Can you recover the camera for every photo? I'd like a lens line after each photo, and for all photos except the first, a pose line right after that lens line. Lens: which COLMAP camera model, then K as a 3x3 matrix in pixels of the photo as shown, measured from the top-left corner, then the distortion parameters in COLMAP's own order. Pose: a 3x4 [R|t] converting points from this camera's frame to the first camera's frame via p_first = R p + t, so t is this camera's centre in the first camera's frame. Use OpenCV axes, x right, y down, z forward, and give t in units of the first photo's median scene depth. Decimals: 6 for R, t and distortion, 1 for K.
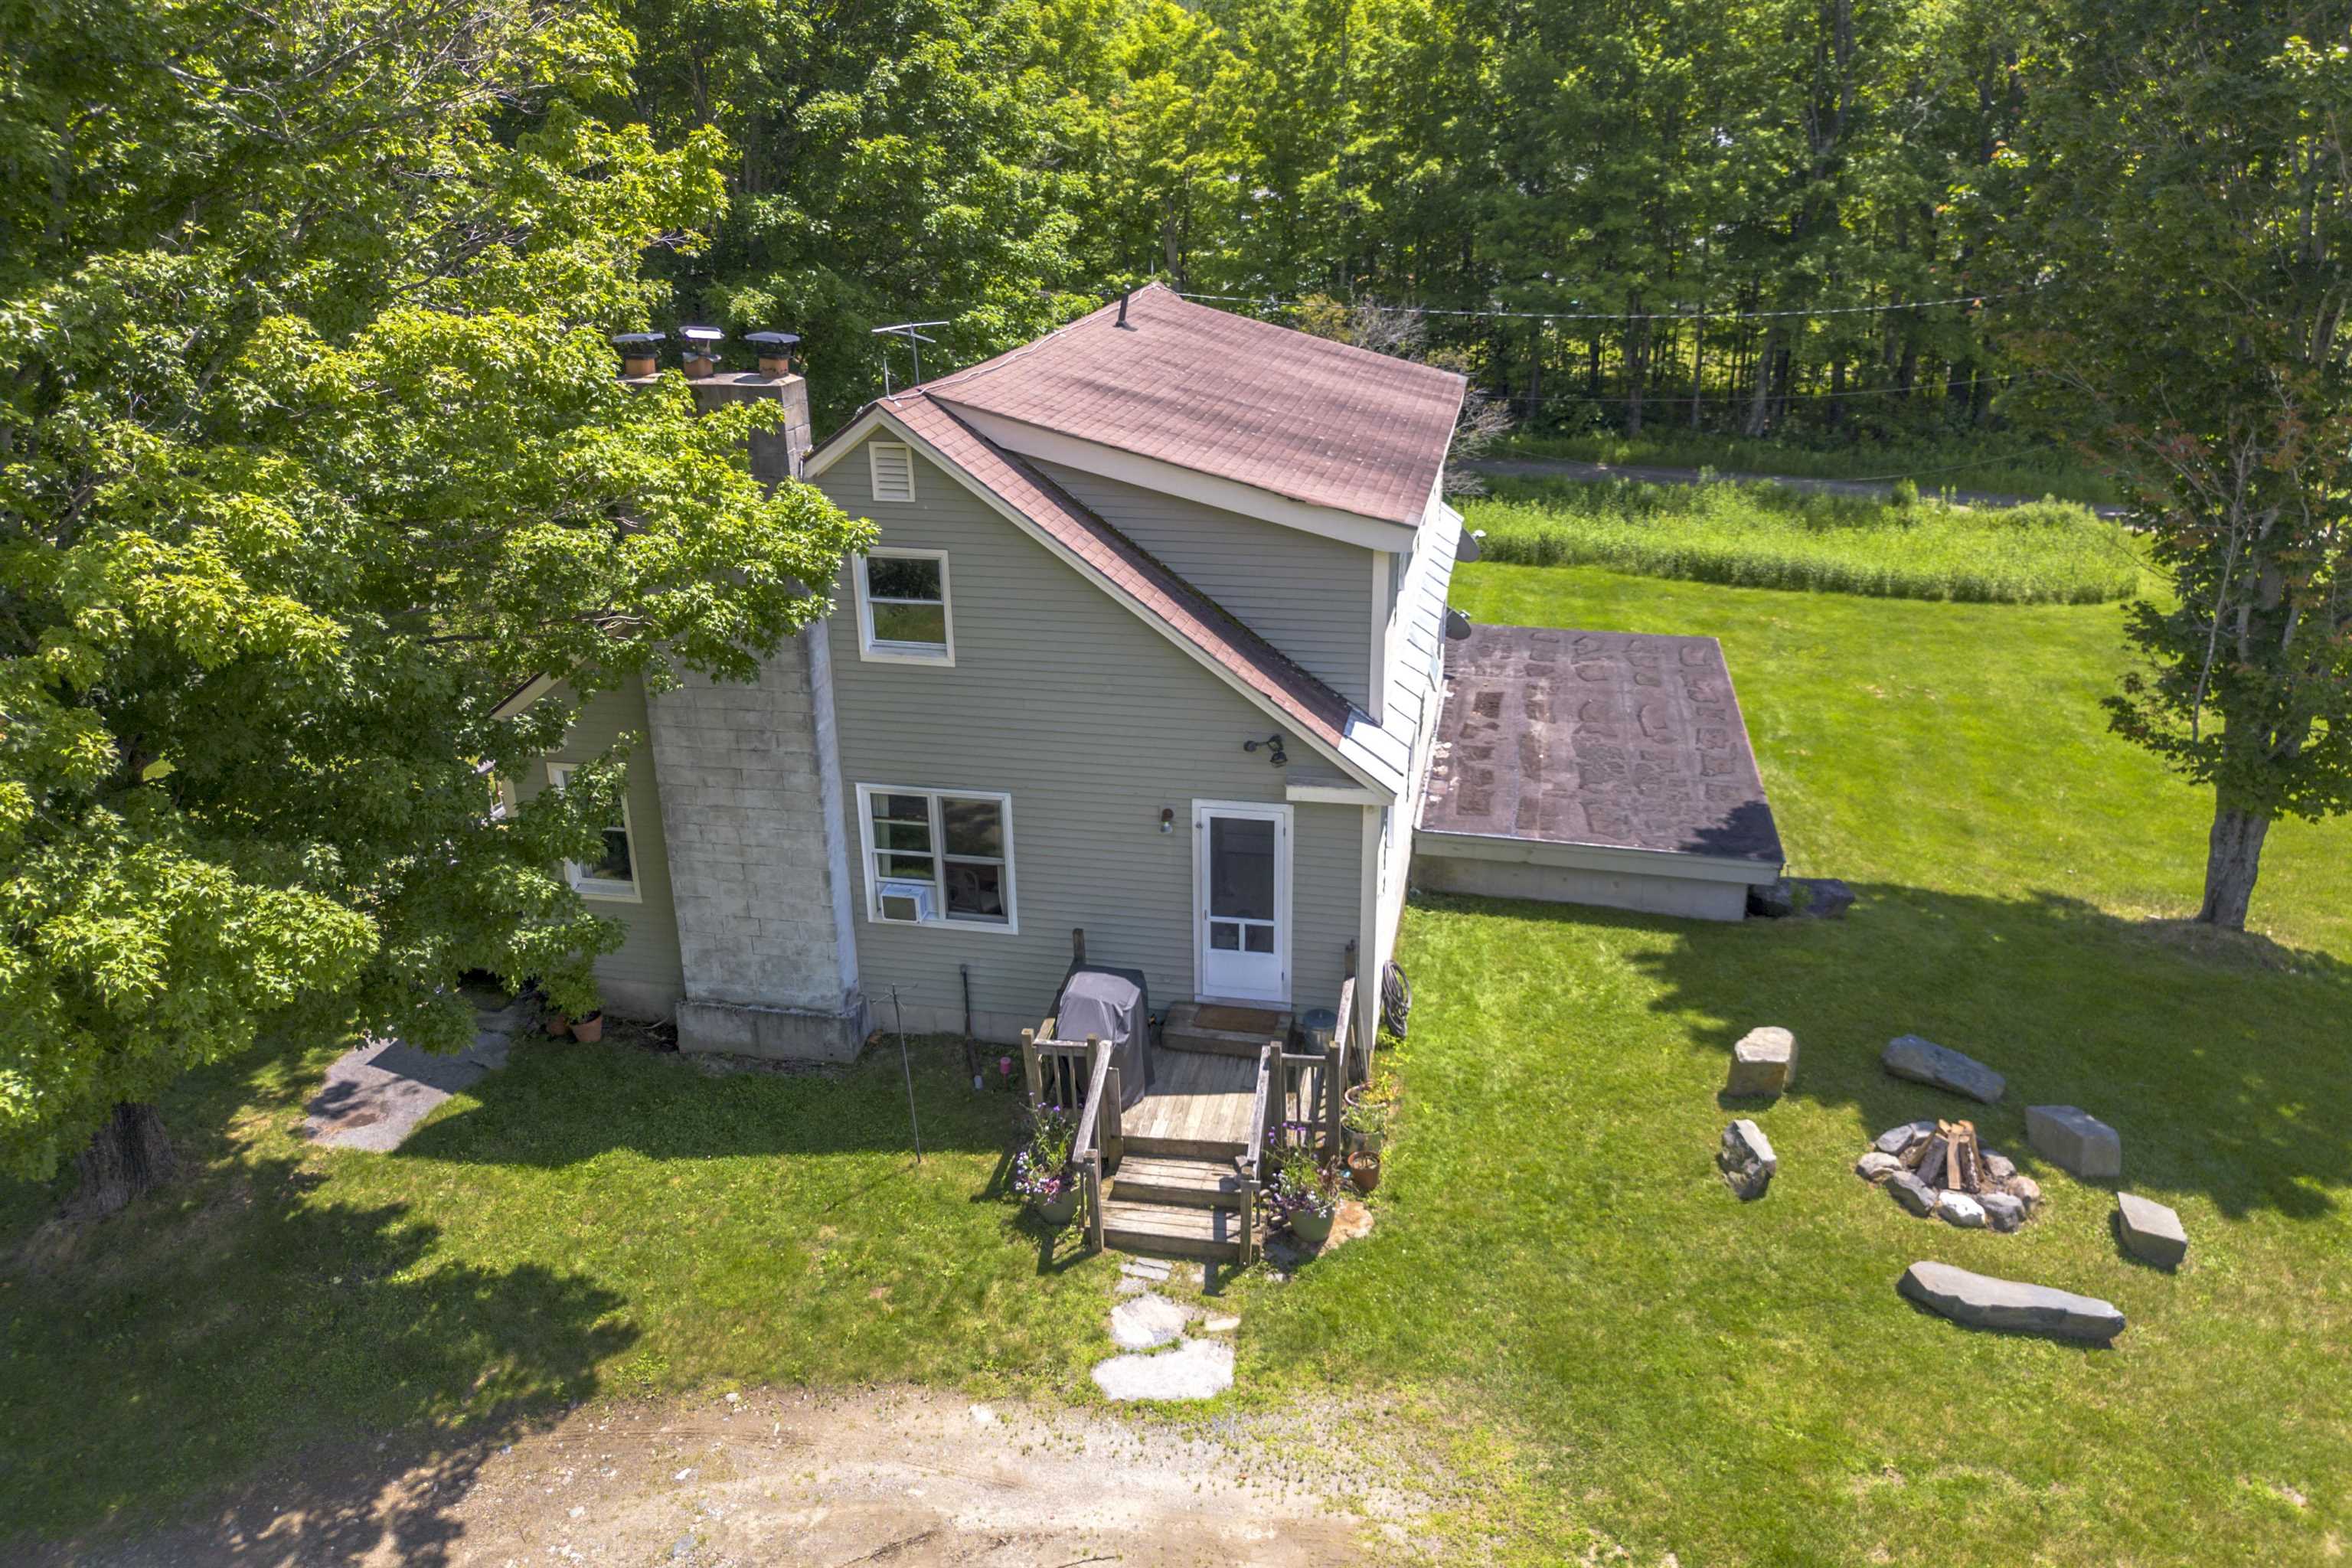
lens RADIAL K [[1634.6, 0, 1176.0], [0, 1634.6, 784.0], [0, 0, 1]] dist [0.027259, -0.035279]
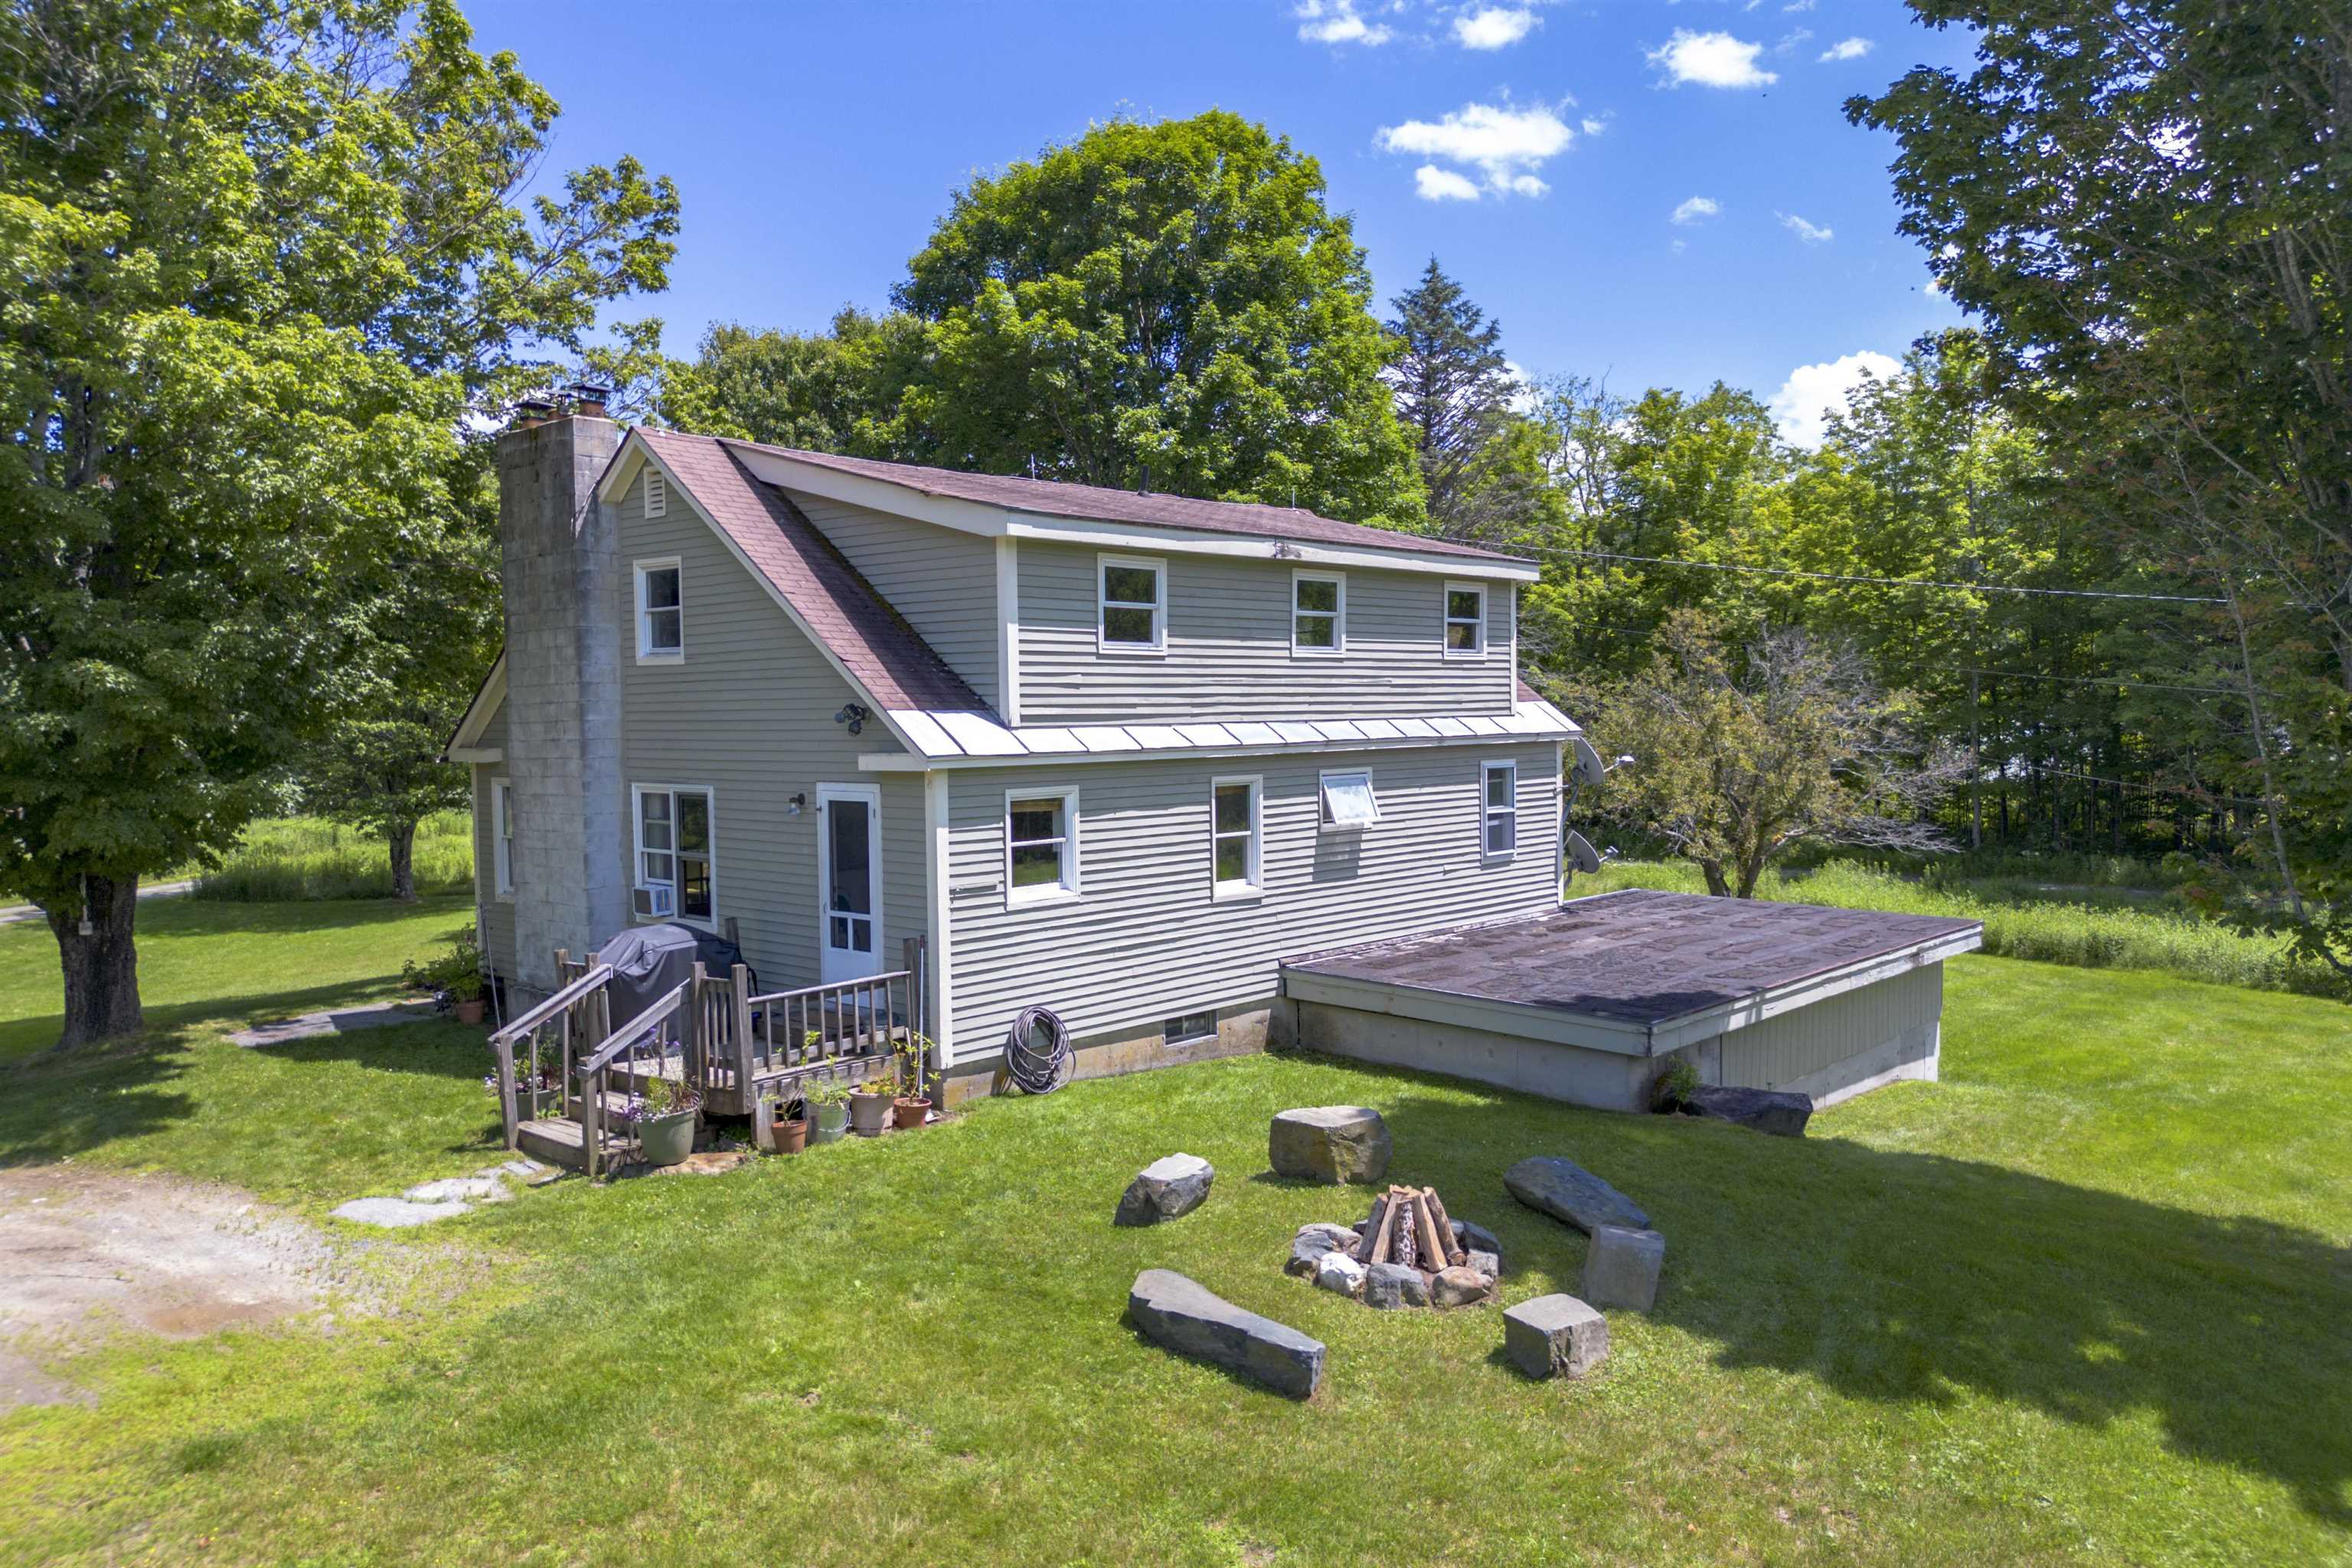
lens RADIAL K [[1634.6, 0, 1176.0], [0, 1634.6, 784.0], [0, 0, 1]] dist [0.027259, -0.035279]
pose [[0.865374, 0.025413, -0.500482, 0.707545], [-0.182400, 0.946182, -0.267339, 0.239908], [0.466753, 0.322636, 0.823437, 0.271422]]
